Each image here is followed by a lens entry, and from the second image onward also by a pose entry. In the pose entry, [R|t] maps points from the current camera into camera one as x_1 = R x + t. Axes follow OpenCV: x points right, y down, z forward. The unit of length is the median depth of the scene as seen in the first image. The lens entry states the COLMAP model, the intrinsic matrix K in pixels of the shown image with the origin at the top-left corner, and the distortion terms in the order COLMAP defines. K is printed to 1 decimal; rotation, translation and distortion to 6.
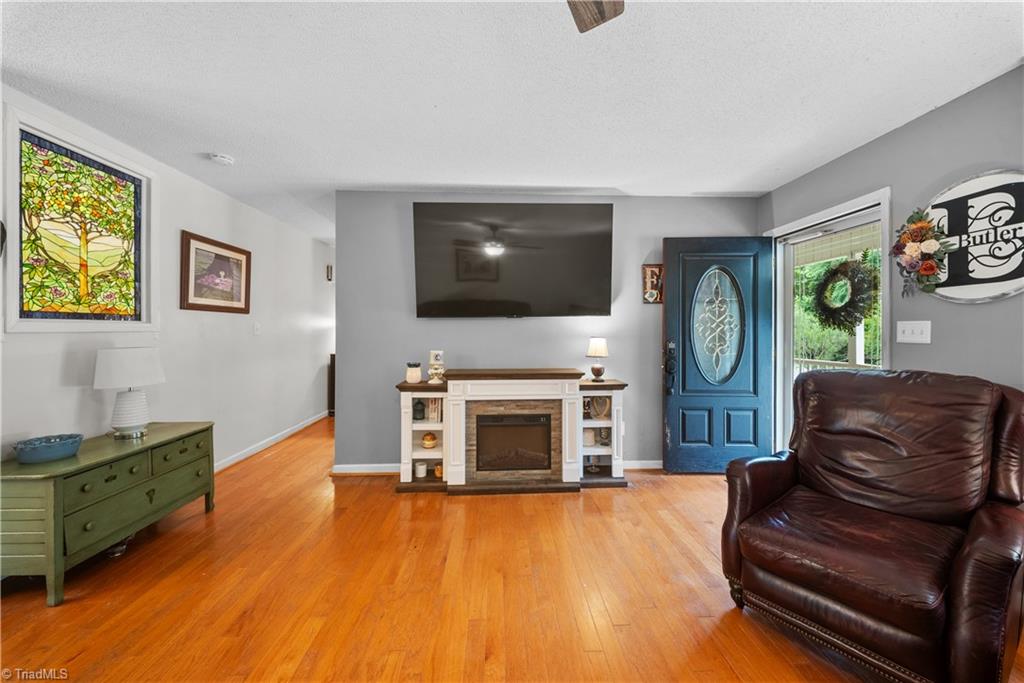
lens RADIAL K [[360.0, 0, 512.4], [0, 360.0, 329.6], [0, 0, 1]] dist [-0.000691, -0.003241]
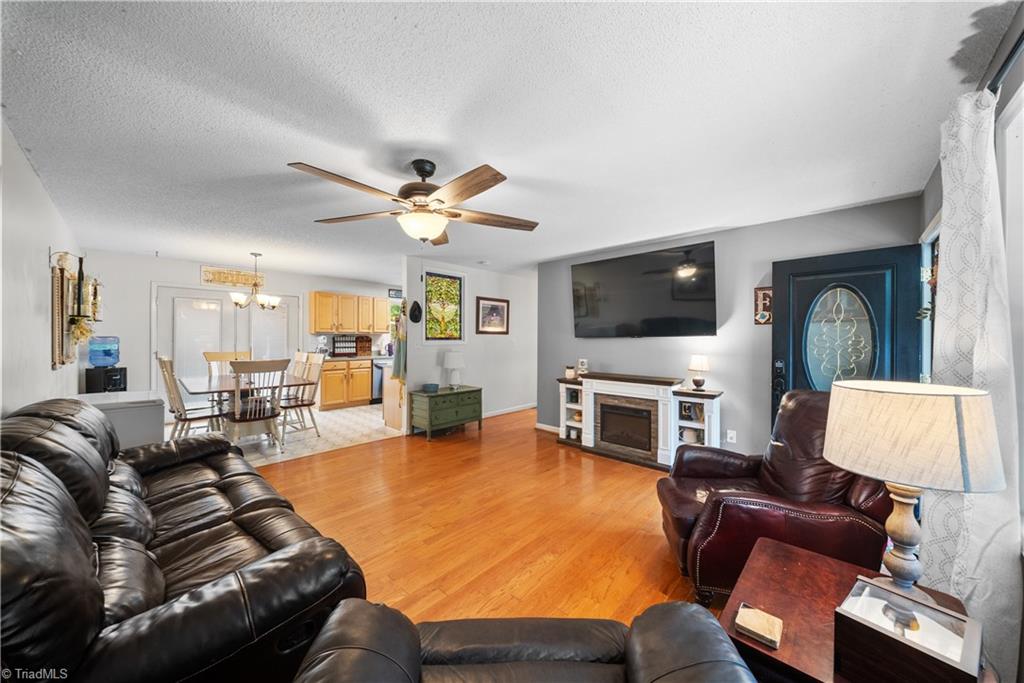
lens RADIAL K [[352.4, 0, 508.8], [0, 352.4, 336.5], [0, 0, 1]] dist [-0.001072, -0.000054]
pose [[0.694952, -0.000798, -0.719056, 0.690484], [-0.002385, 0.999991, -0.003415, -0.035042], [0.719052, 0.004088, 0.694944, -0.295866]]
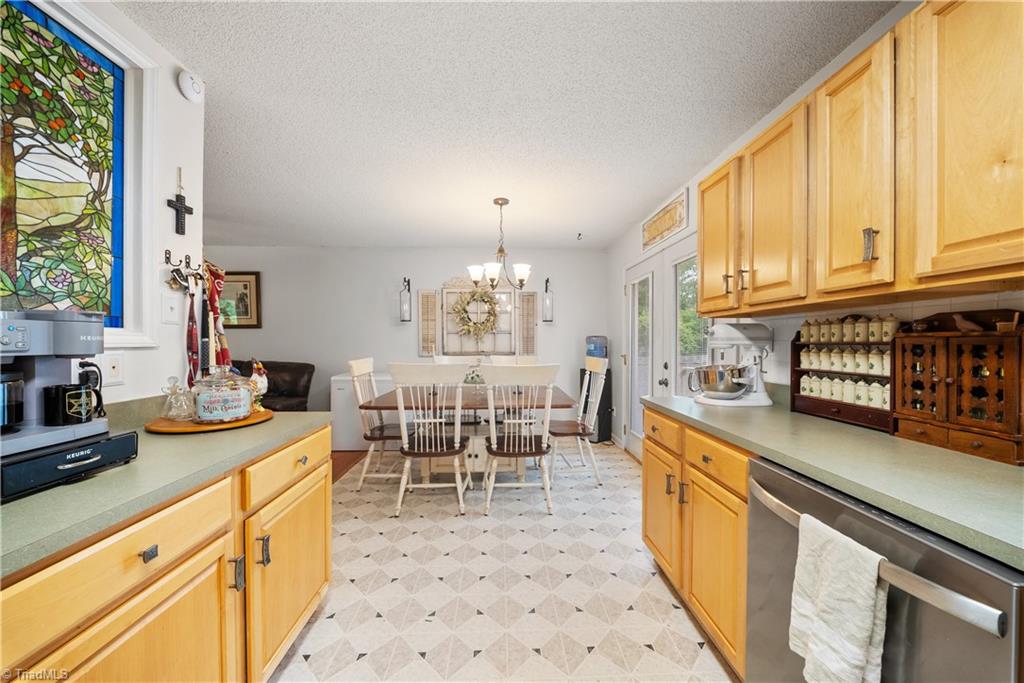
lens RADIAL K [[360.0, 0, 513.8], [0, 360.0, 343.0], [0, 0, 1]] dist [-0.000691, -0.003241]
pose [[-0.999976, -0.006713, -0.001922, -1.444243], [-0.006726, 0.999951, 0.007310, -0.012474], [0.001873, 0.007322, -0.999971, 1.134375]]
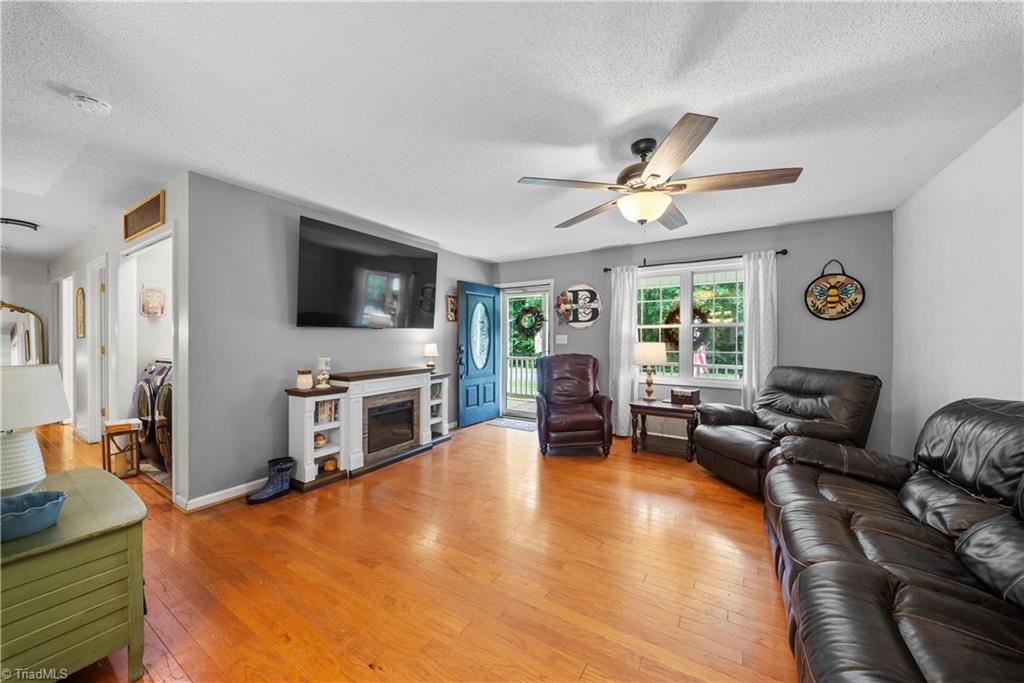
lens RADIAL K [[360.0, 0, 510.5], [0, 360.0, 338.7], [0, 0, 1]] dist [-0.000691, -0.003241]
pose [[0.564783, -0.000897, 0.825239, -0.835593], [-0.001787, 0.999996, 0.002310, -0.002741], [-0.825238, -0.002780, 0.564779, -0.091247]]
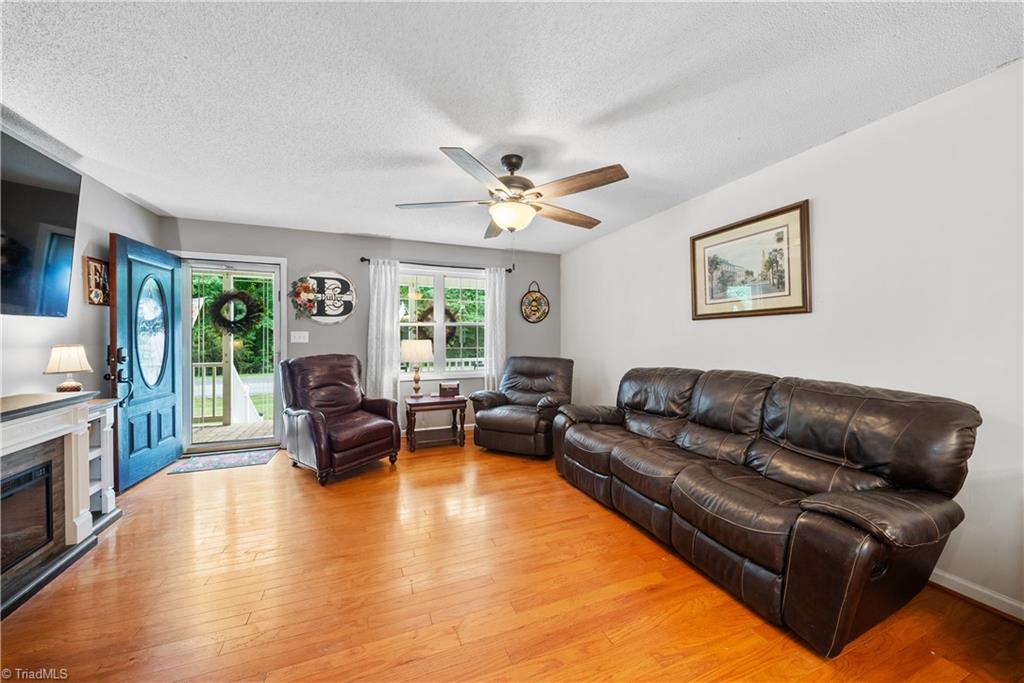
lens RADIAL K [[360.0, 0, 513.2], [0, 360.0, 338.3], [0, 0, 1]] dist [-0.000691, -0.003241]
pose [[-0.339252, -0.009311, 0.940649, -0.834309], [-0.003543, 0.999957, 0.008621, -0.005799], [-0.940689, -0.000408, -0.339270, 0.407376]]
